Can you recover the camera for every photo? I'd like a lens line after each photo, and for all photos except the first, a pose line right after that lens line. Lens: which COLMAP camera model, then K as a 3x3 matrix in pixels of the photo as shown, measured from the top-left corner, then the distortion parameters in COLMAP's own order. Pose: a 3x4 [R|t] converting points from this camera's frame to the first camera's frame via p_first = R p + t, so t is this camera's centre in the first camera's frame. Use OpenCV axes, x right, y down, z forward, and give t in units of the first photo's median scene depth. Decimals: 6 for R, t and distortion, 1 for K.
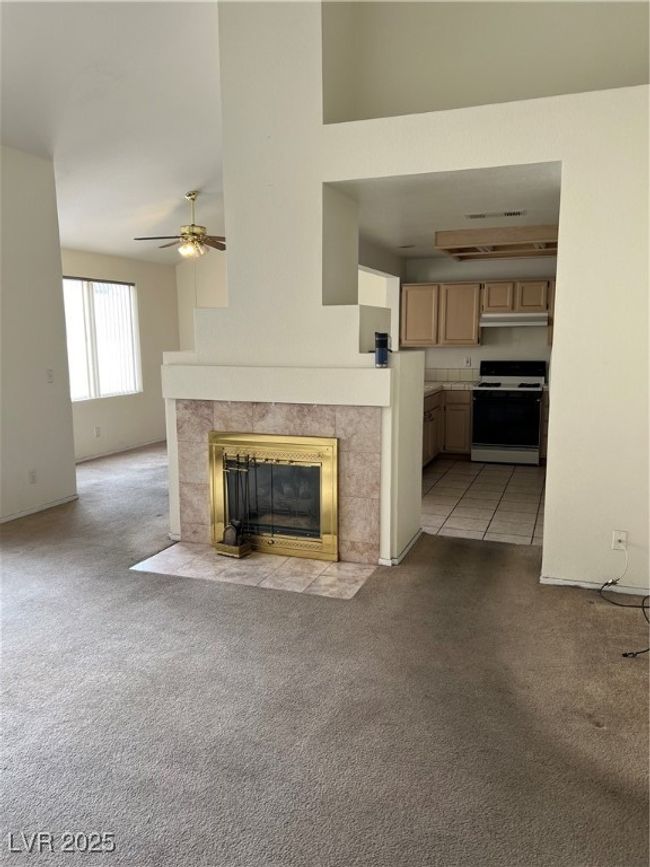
lens RADIAL K [[669.2, 0, 321.2], [0, 669.2, 437.6], [0, 0, 1]] dist [0.052136, -0.039631]
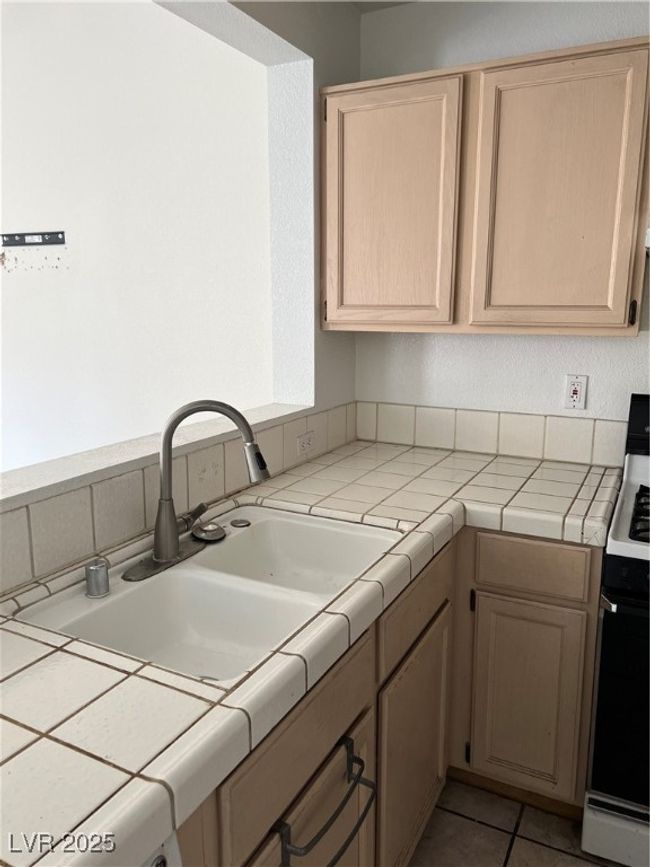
lens RADIAL K [[669.2, 0, 330.8], [0, 669.2, 430.8], [0, 0, 1]] dist [0.052136, -0.039631]
pose [[0.994164, 0.027765, -0.104241, 0.158087], [-0.021658, 0.998007, 0.059265, -0.116455], [0.105679, -0.056661, 0.992785, 0.763138]]
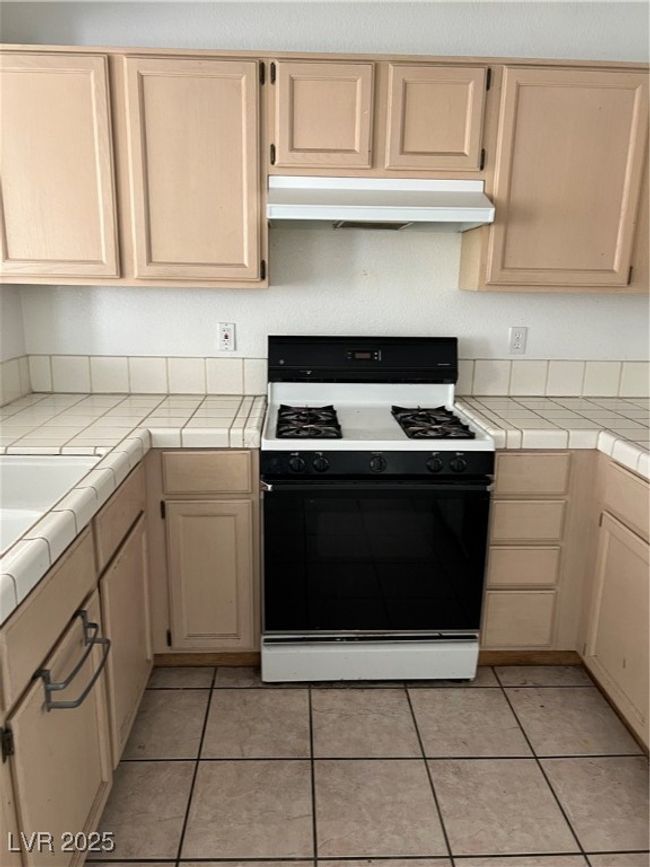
lens RADIAL K [[669.2, 0, 324.7], [0, 669.2, 437.7], [0, 0, 1]] dist [0.052136, -0.039631]
pose [[0.922083, -0.076193, 0.379416, 0.142067], [0.033772, 0.992529, 0.117240, -0.105377], [-0.385515, -0.095291, 0.917768, 0.714887]]
